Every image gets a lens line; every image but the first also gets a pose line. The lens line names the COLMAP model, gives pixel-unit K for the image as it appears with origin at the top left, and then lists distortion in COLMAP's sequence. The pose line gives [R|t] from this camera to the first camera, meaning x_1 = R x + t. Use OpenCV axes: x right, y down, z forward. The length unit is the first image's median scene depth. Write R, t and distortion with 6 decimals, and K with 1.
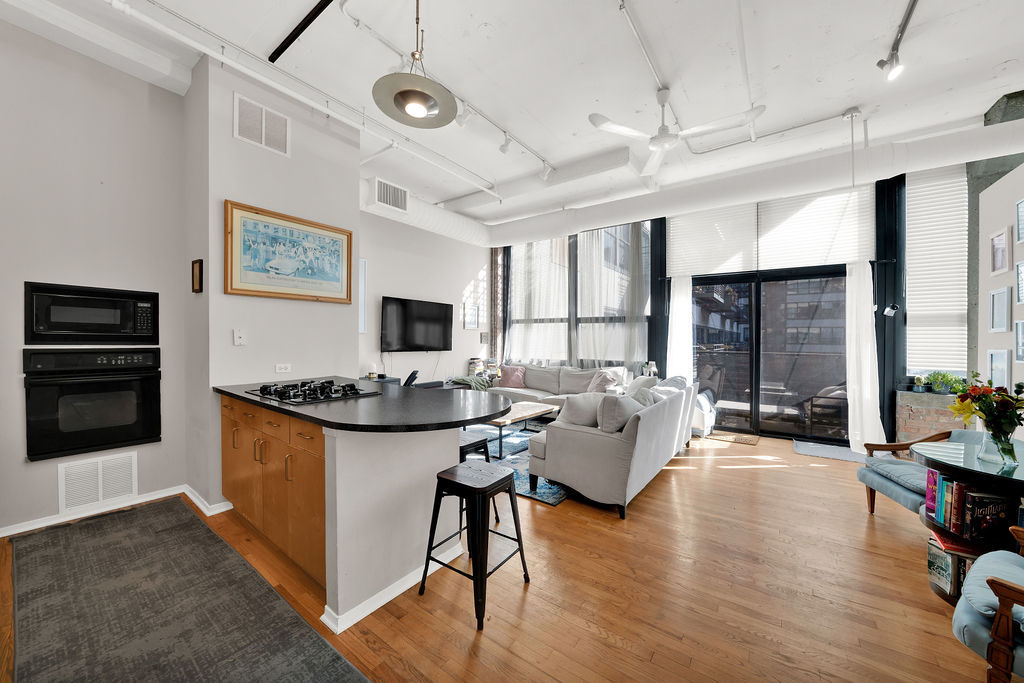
lens RADIAL K [[373.6, 0, 512.0], [0, 373.6, 341.5], [0, 0, 1]] dist [-0.001514, -0.000298]
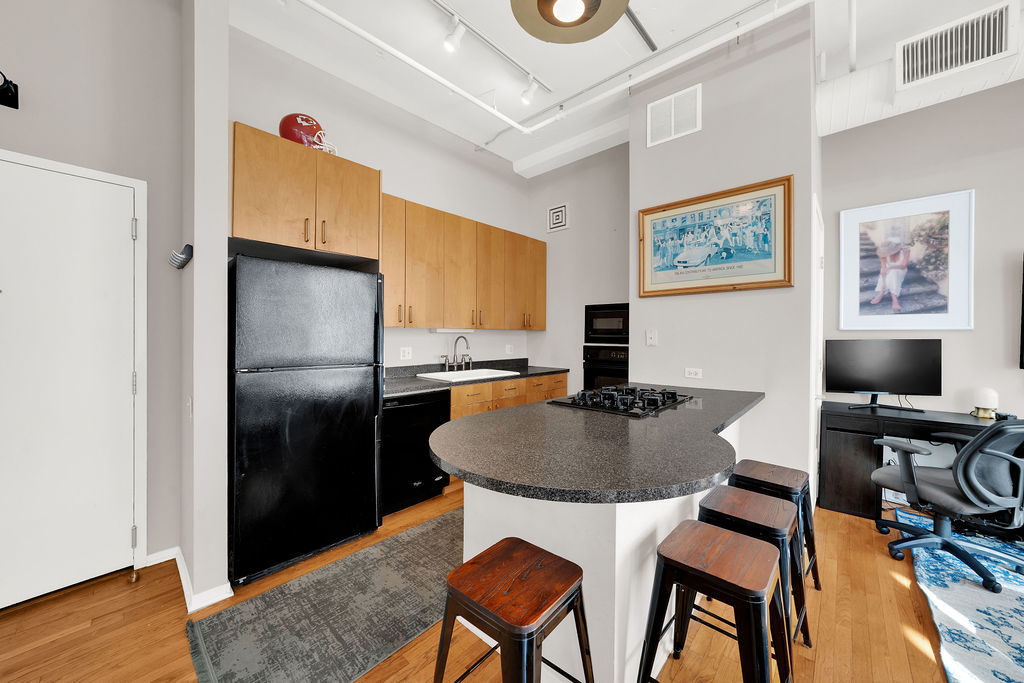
lens RADIAL K [[367.1, 0, 519.1], [0, 367.1, 338.1], [0, 0, 1]] dist [-0.007135, -0.000146]
pose [[-0.074532, -0.003855, -0.997211, 0.274556], [-0.011278, 0.999932, -0.003023, -0.003662], [0.997155, 0.011022, -0.074571, 0.653076]]
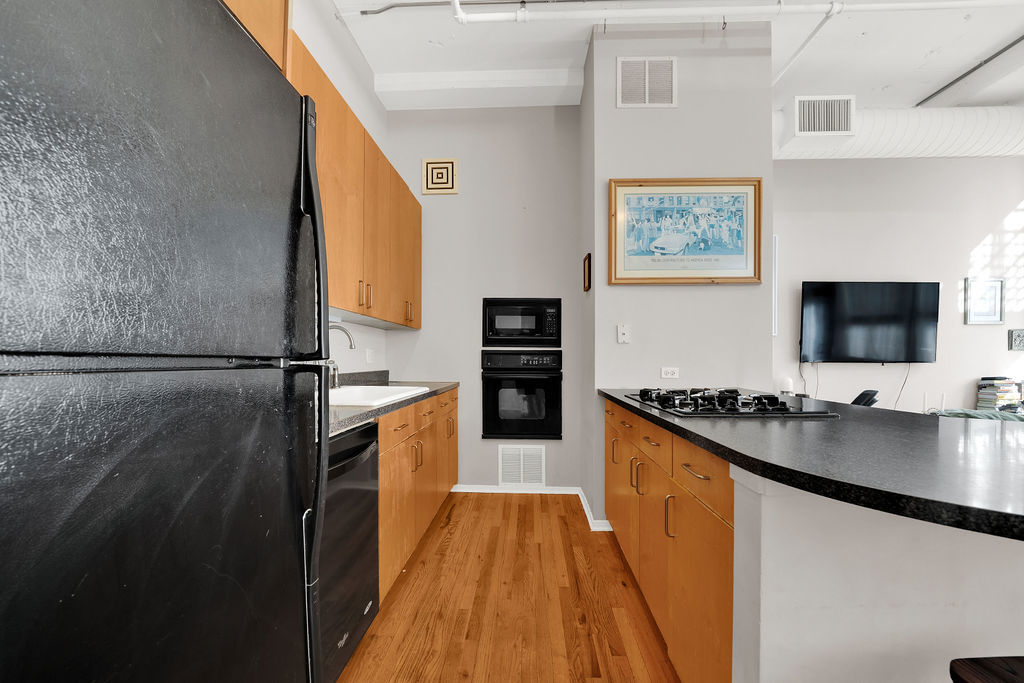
lens RADIAL K [[385.6, 0, 511.2], [0, 385.6, 365.1], [0, 0, 1]] dist [-0.023538, -0.000032]
pose [[0.576928, 0.003646, -0.816787, -0.139910], [0.000643, 0.999988, 0.004917, 0.050939], [0.816795, -0.003362, 0.576919, 0.251412]]
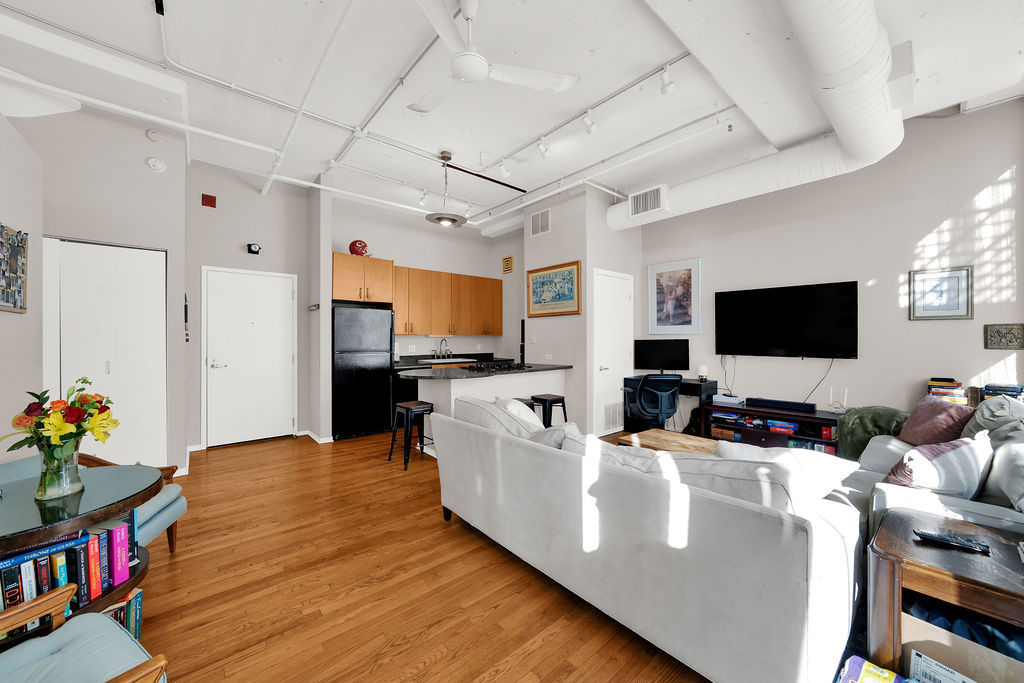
lens RADIAL K [[373.6, 0, 512.0], [0, 373.6, 341.5], [0, 0, 1]] dist [-0.001514, -0.000298]
pose [[-0.206938, -0.005402, -0.978339, 1.077452], [-0.008762, 0.999955, -0.003668, 0.007101], [0.978315, 0.007813, -0.206976, 1.186202]]
